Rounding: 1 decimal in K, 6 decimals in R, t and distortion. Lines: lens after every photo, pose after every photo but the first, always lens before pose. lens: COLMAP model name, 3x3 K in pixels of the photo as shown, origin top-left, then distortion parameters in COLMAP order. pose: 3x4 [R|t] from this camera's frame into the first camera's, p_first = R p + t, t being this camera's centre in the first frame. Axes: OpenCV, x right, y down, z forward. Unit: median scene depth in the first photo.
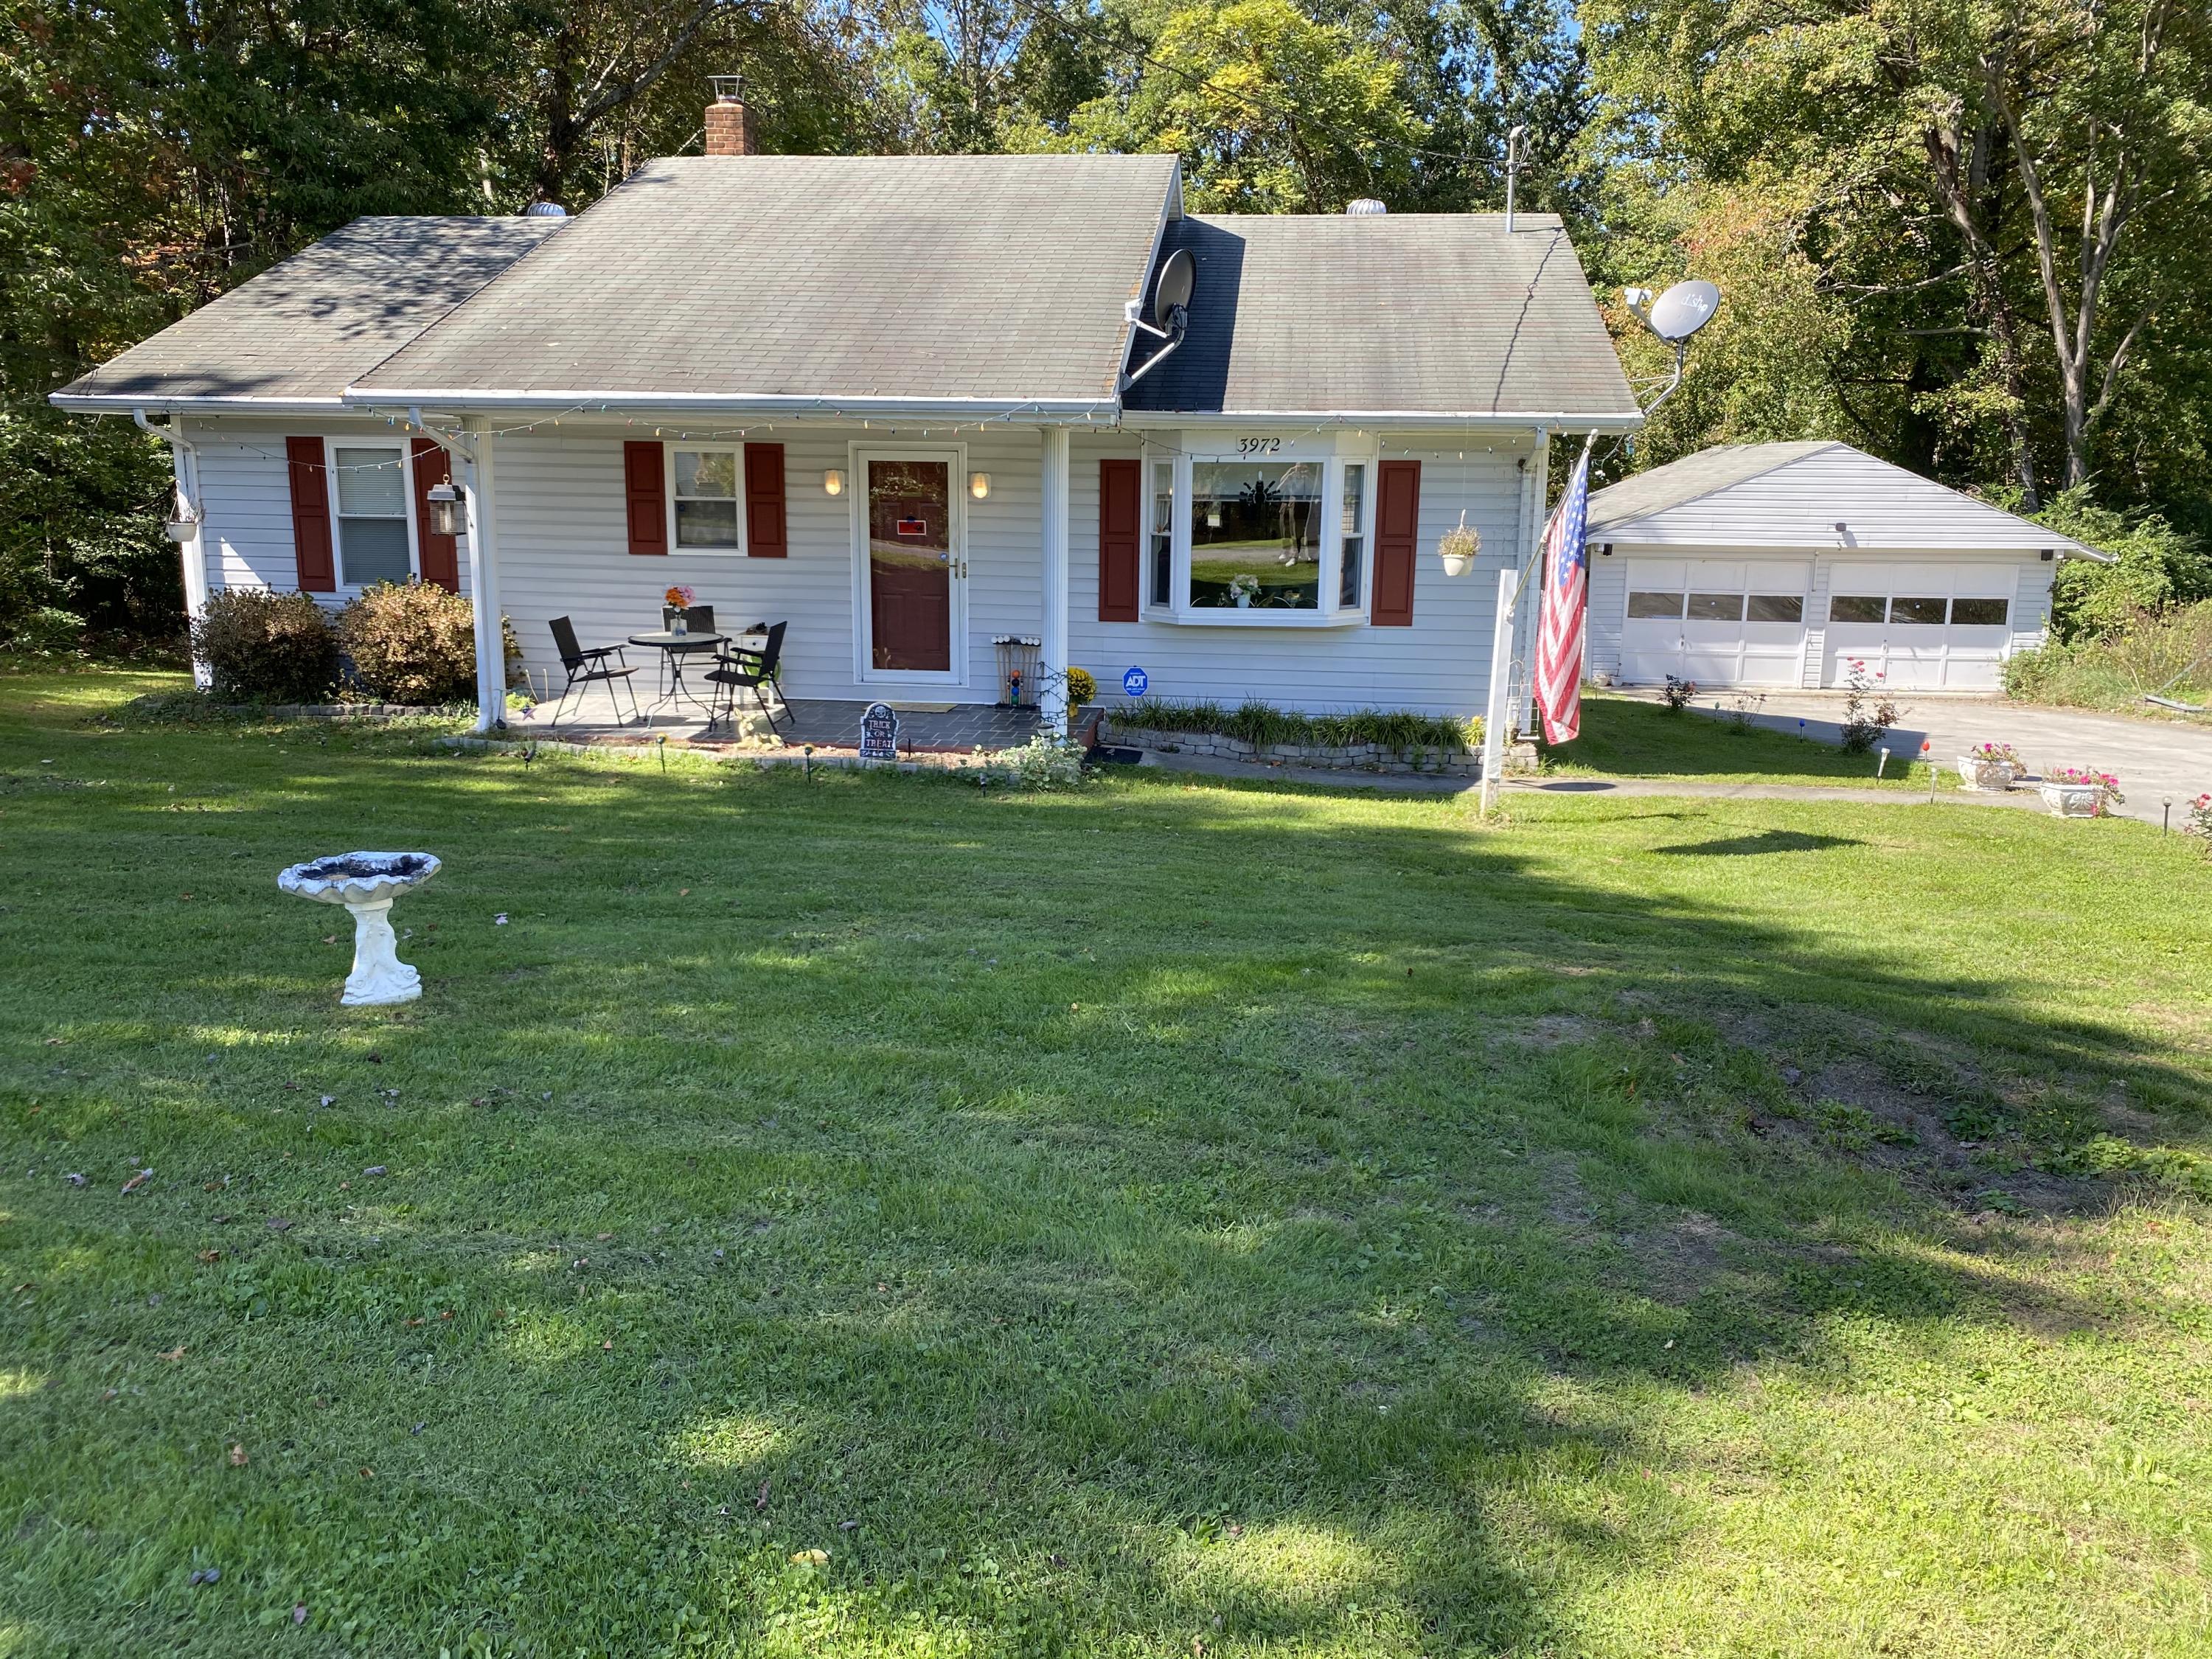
lens RADIAL K [[1710.5, 0, 1132.4], [0, 1710.5, 824.6], [0, 0, 1]] dist [0.002621, 0.021932]
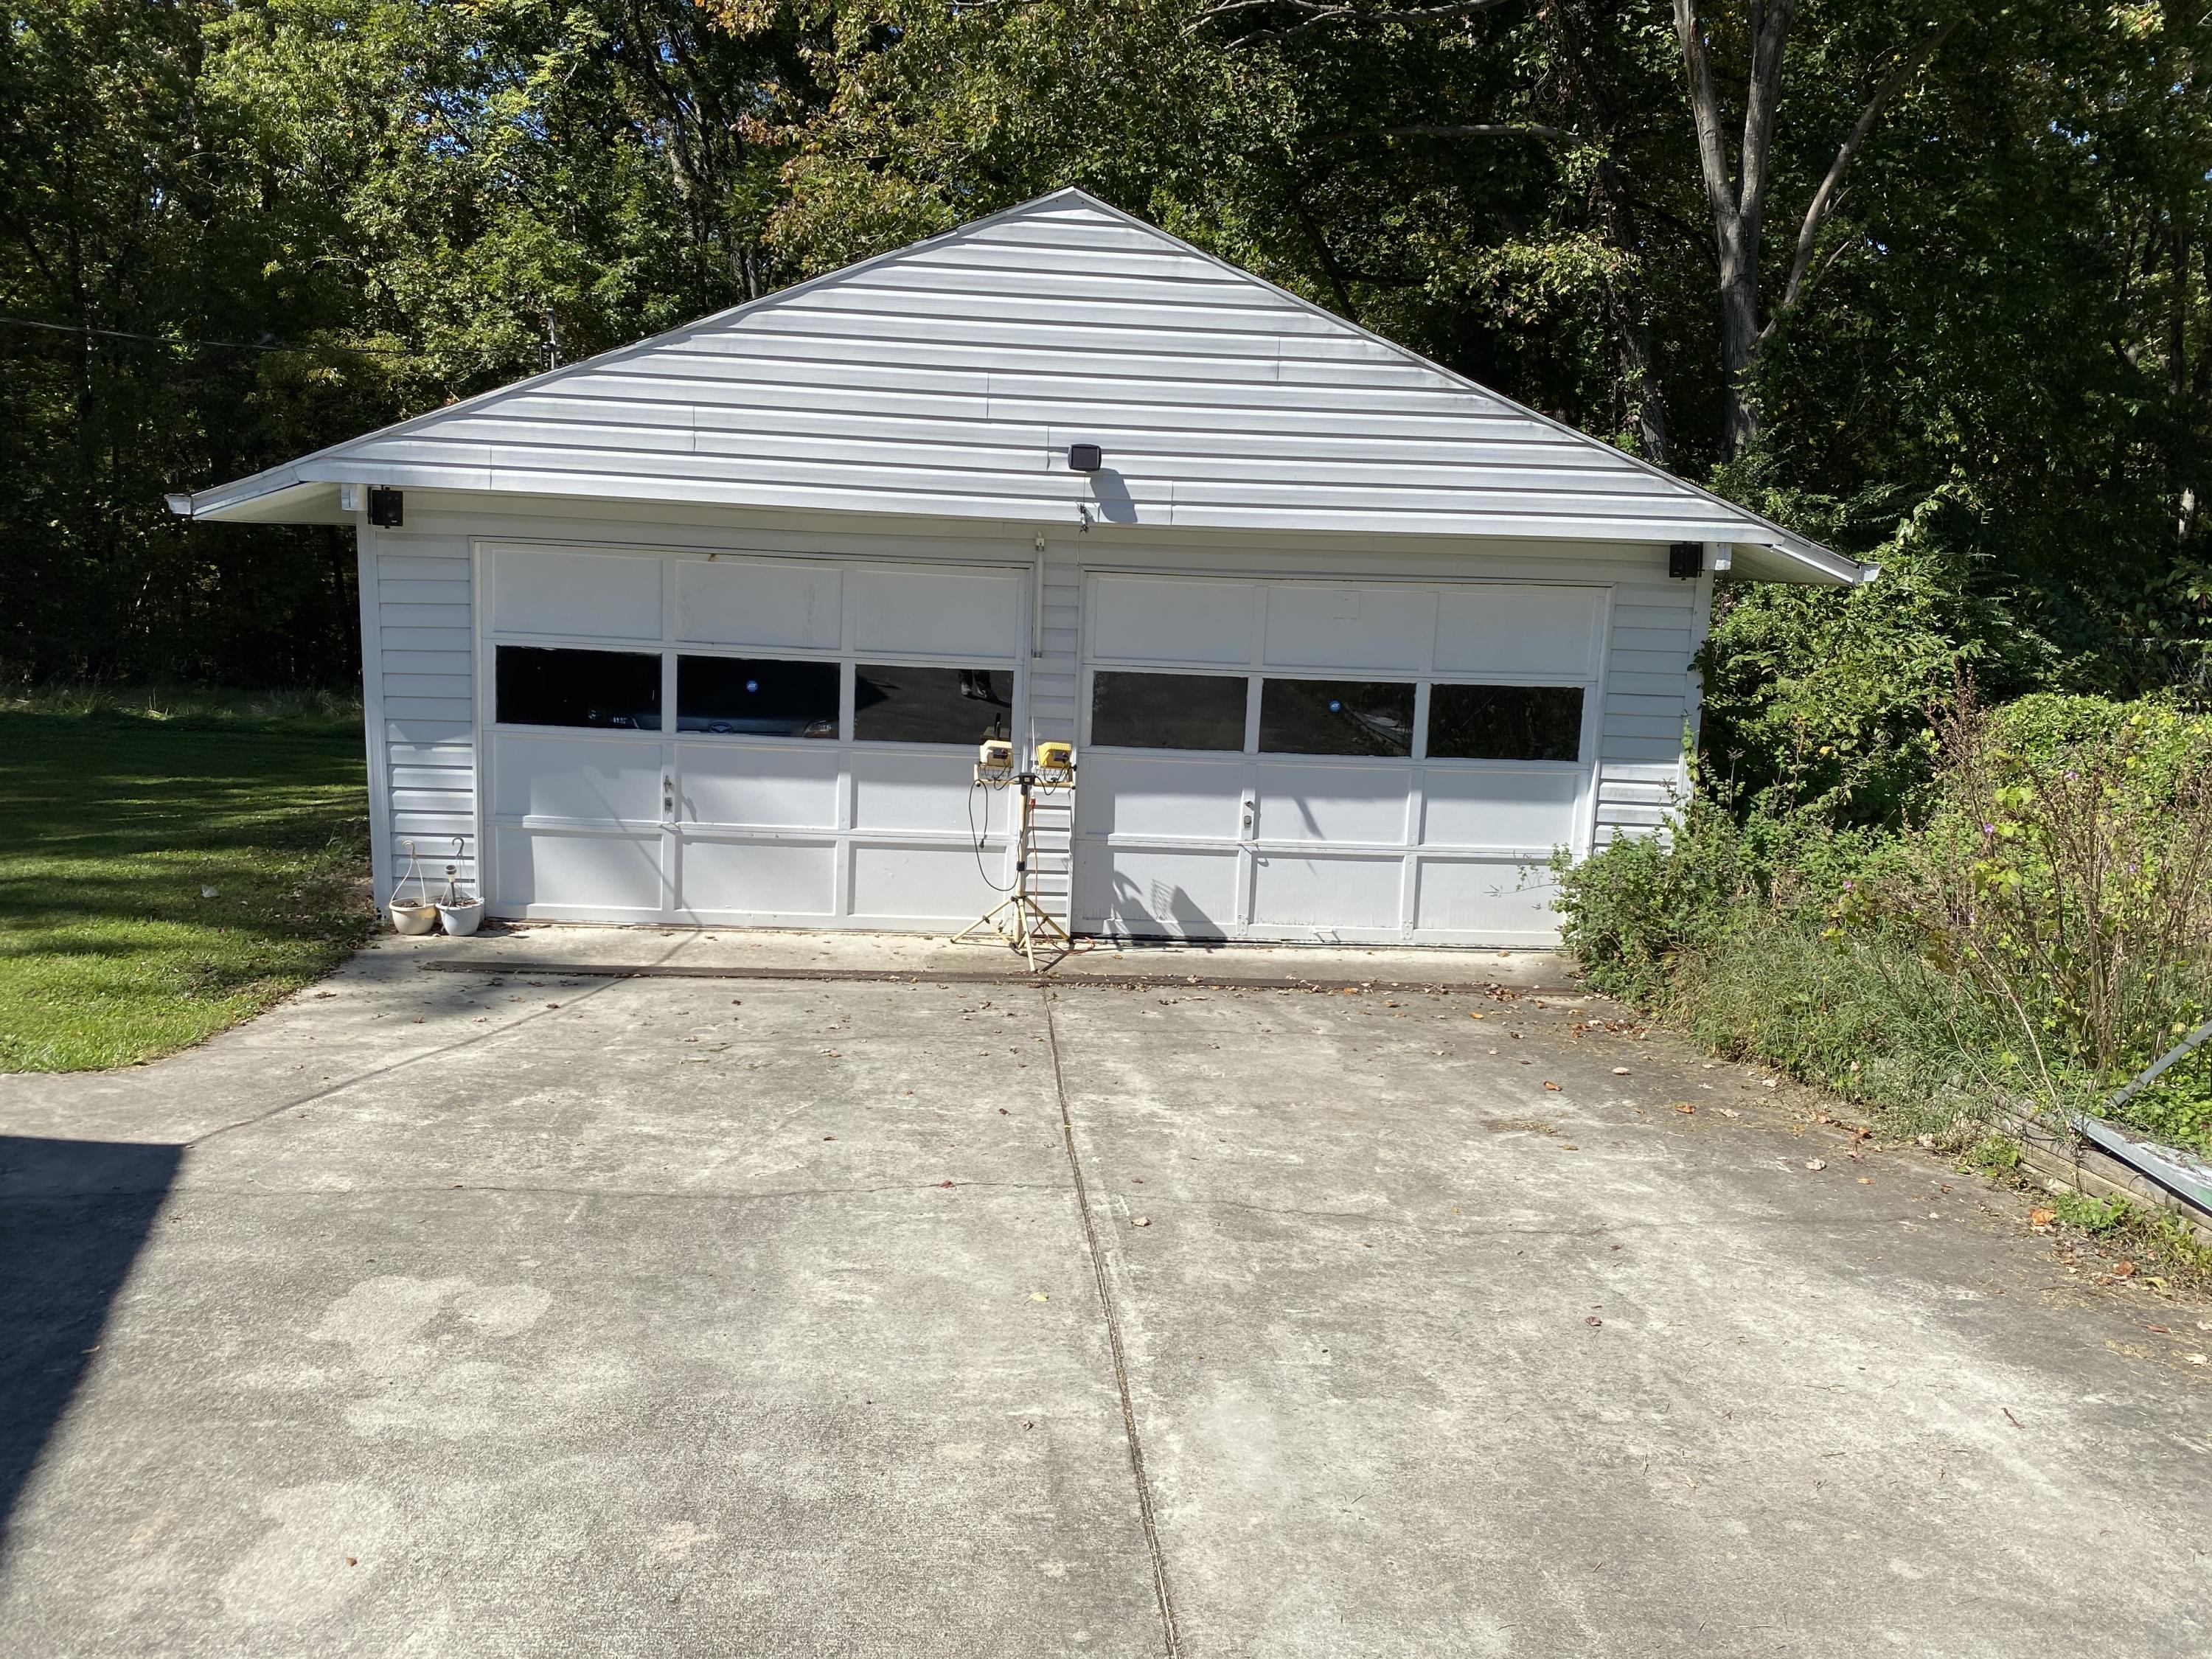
lens RADIAL K [[1710.5, 0, 1066.9], [0, 1710.5, 823.8], [0, 0, 1]] dist [0.002621, 0.021932]
pose [[0.991069, 0.007023, 0.133168, 0.696589], [-0.002036, 0.999293, -0.037547, -0.175044], [-0.133337, 0.036940, 0.990382, 1.295272]]
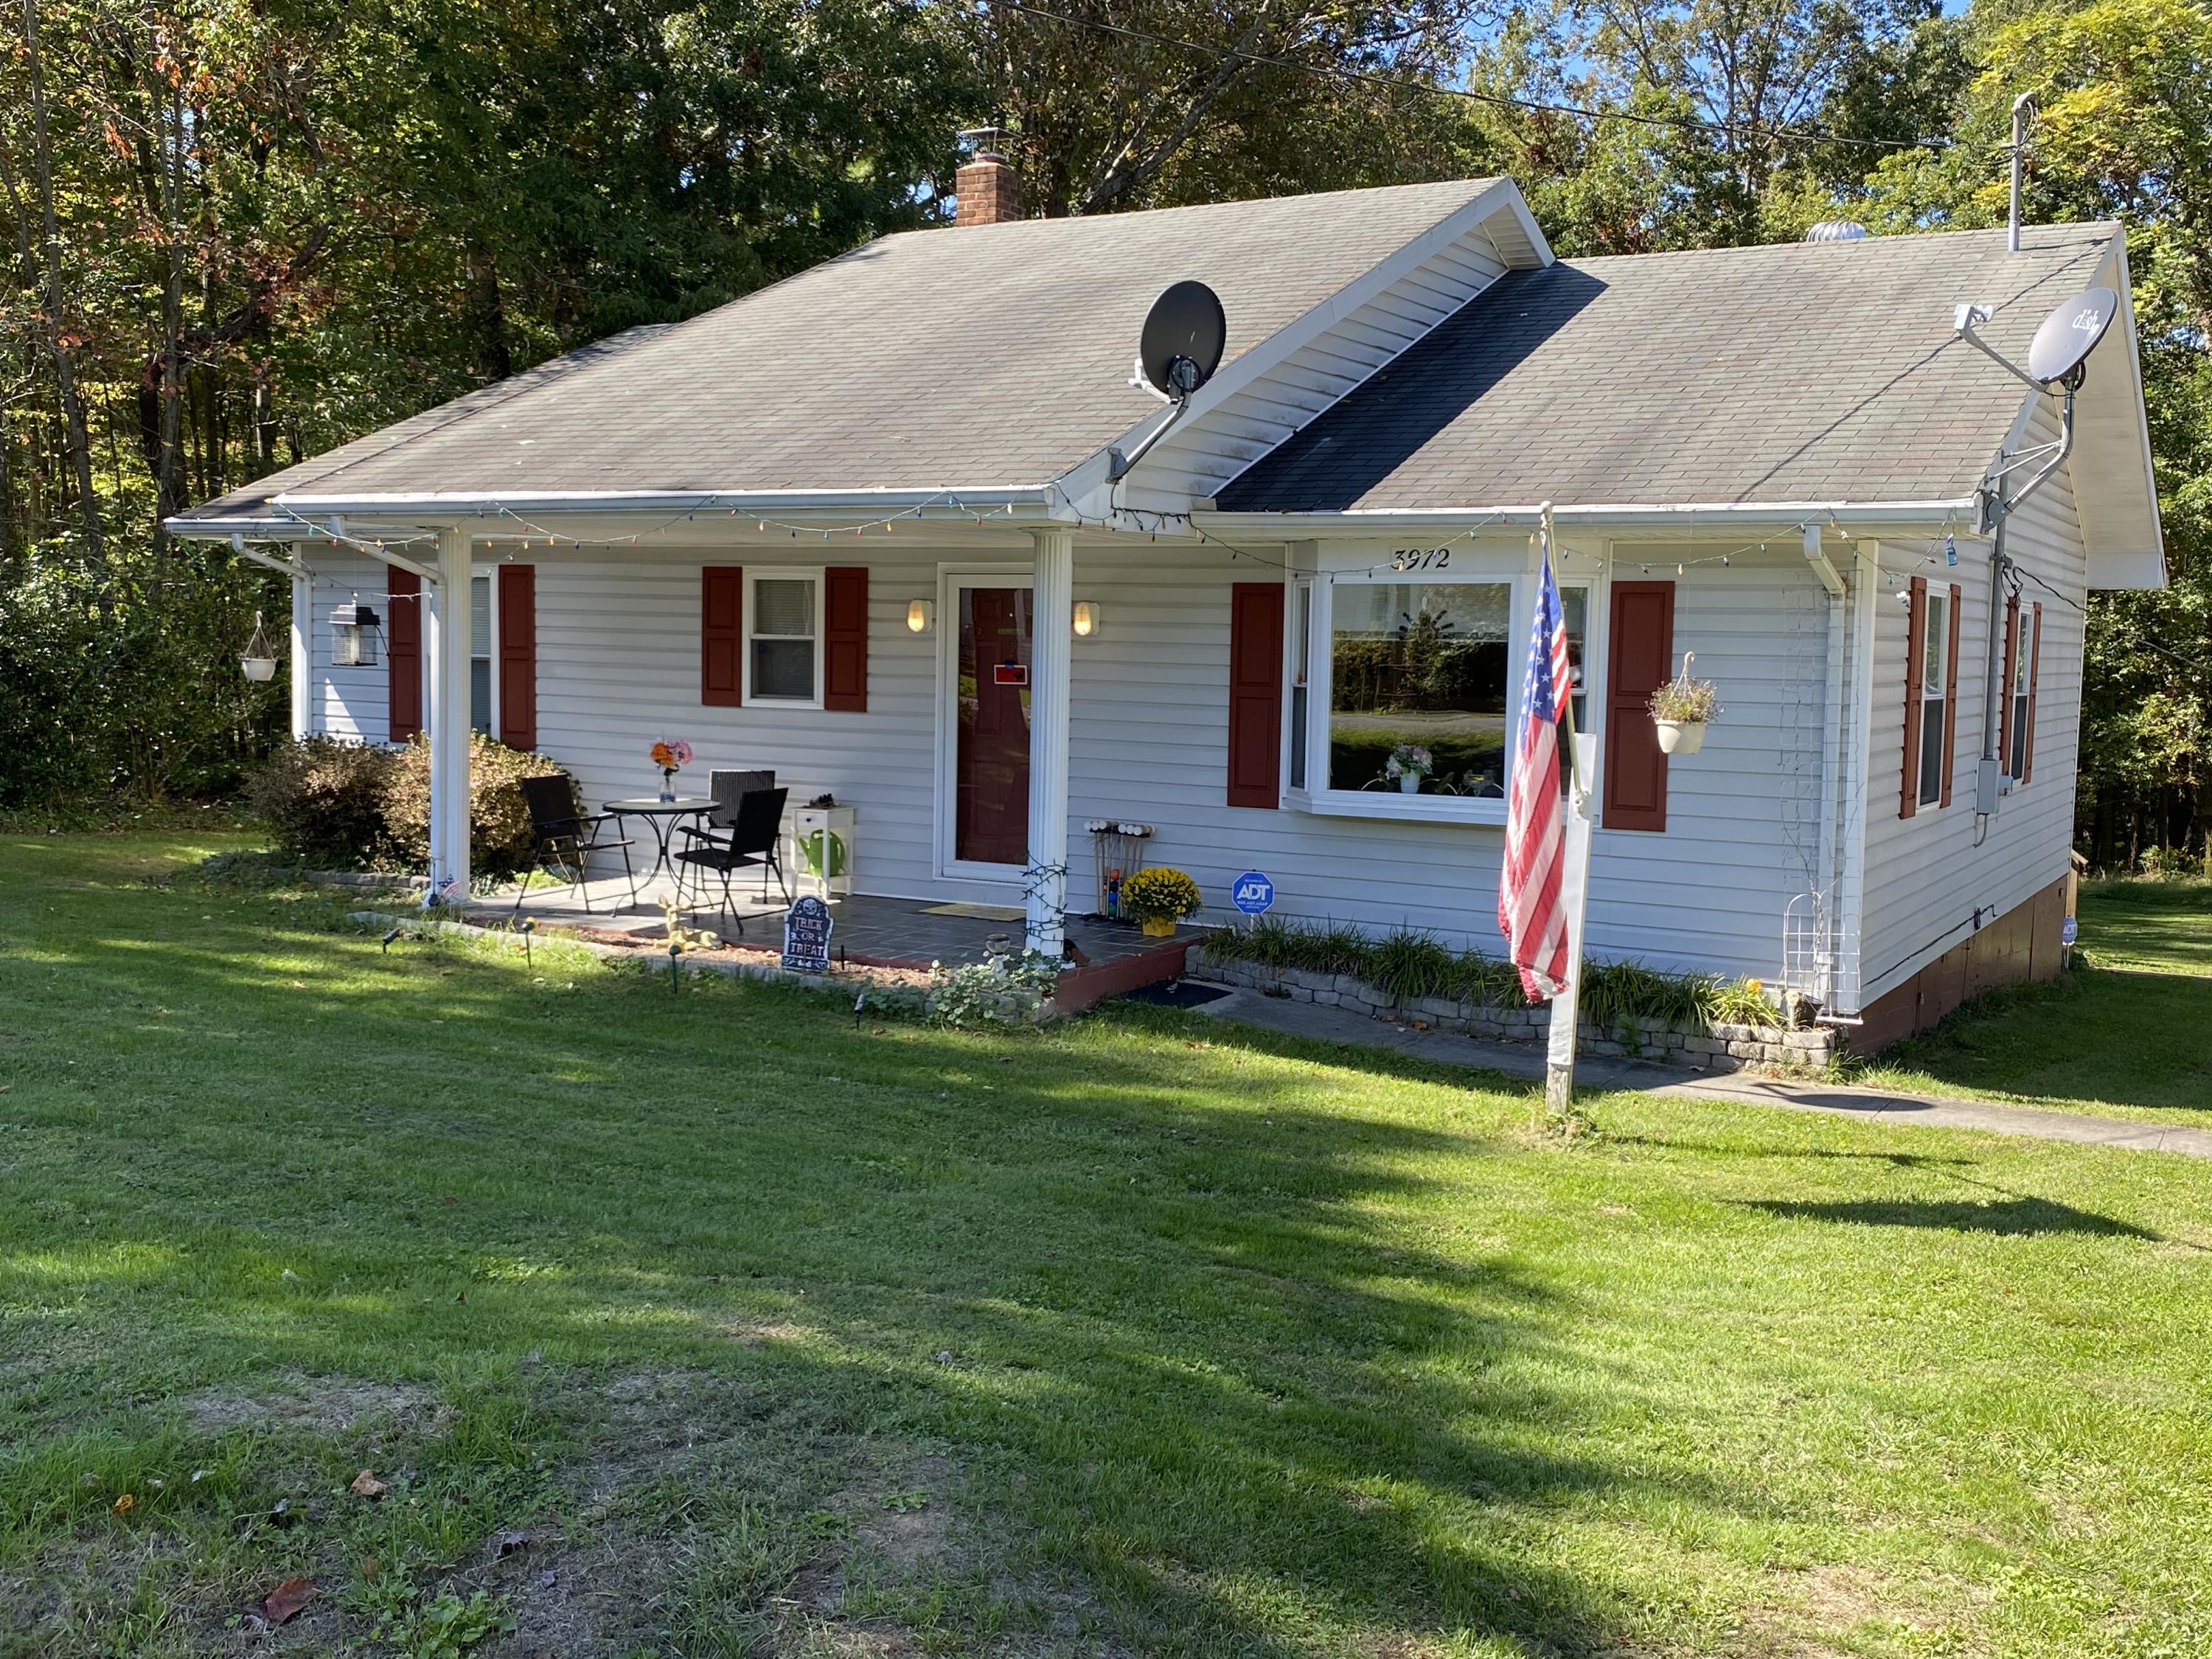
lens RADIAL K [[2211.3, 0, 1116.2], [0, 2211.3, 842.3], [0, 0, 1]] dist [0.041307, 0.000000]
pose [[0.911059, 0.043358, -0.409989, 0.309863], [-0.093060, 0.990417, -0.102052, -0.006979], [0.401635, 0.131129, 0.906363, 0.149962]]
